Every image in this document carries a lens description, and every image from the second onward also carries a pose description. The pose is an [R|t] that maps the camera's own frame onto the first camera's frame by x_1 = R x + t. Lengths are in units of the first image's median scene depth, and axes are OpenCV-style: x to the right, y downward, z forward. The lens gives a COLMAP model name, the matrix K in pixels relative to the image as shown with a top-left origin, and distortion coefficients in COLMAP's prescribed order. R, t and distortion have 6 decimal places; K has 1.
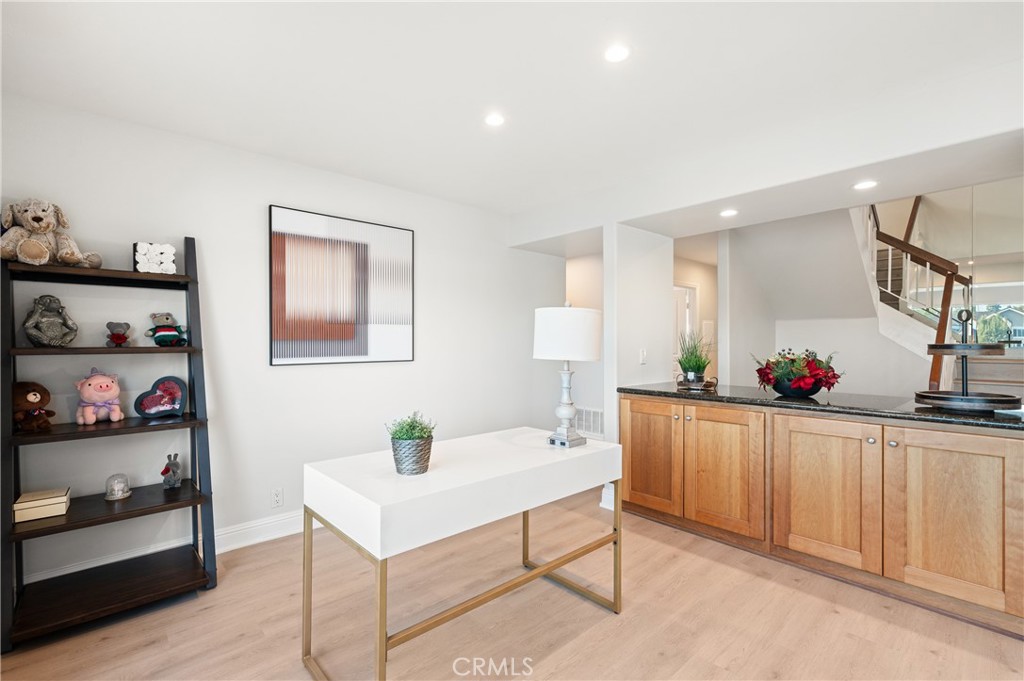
lens RADIAL K [[462.1, 0, 509.4], [0, 462.1, 340.8], [0, 0, 1]] dist [-0.000331, -0.000051]
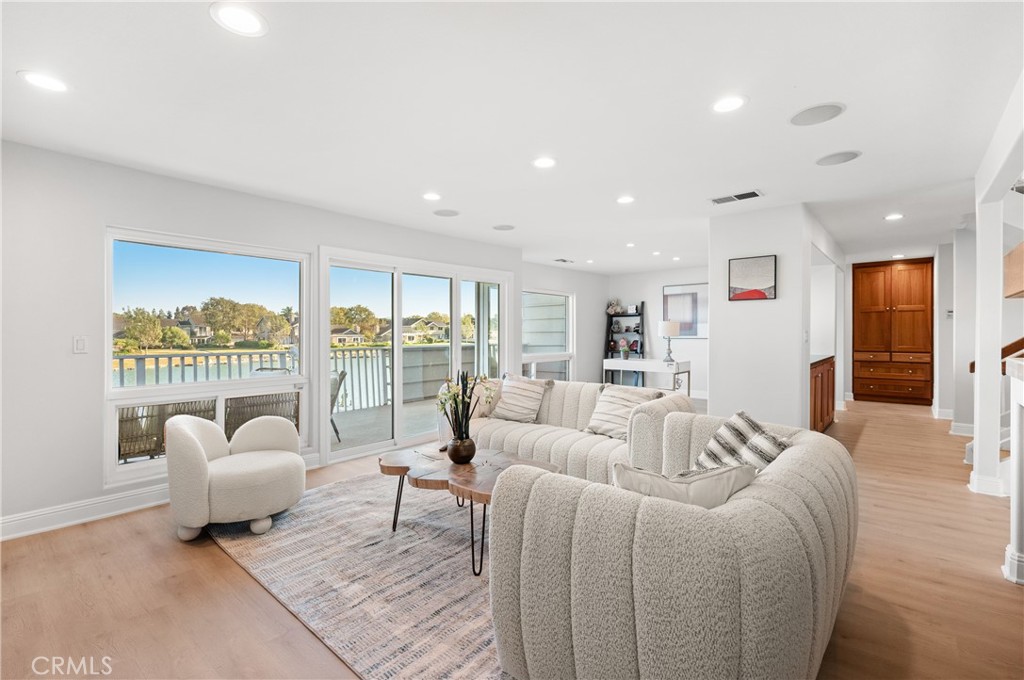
lens RADIAL K [[462.1, 0, 509.4], [0, 462.1, 340.3], [0, 0, 1]] dist [-0.000331, -0.000051]
pose [[0.122252, 0.018822, -0.992321, 2.392766], [0.006669, 0.999782, 0.019785, -0.002272], [0.992477, -0.009036, 0.122100, -0.395584]]
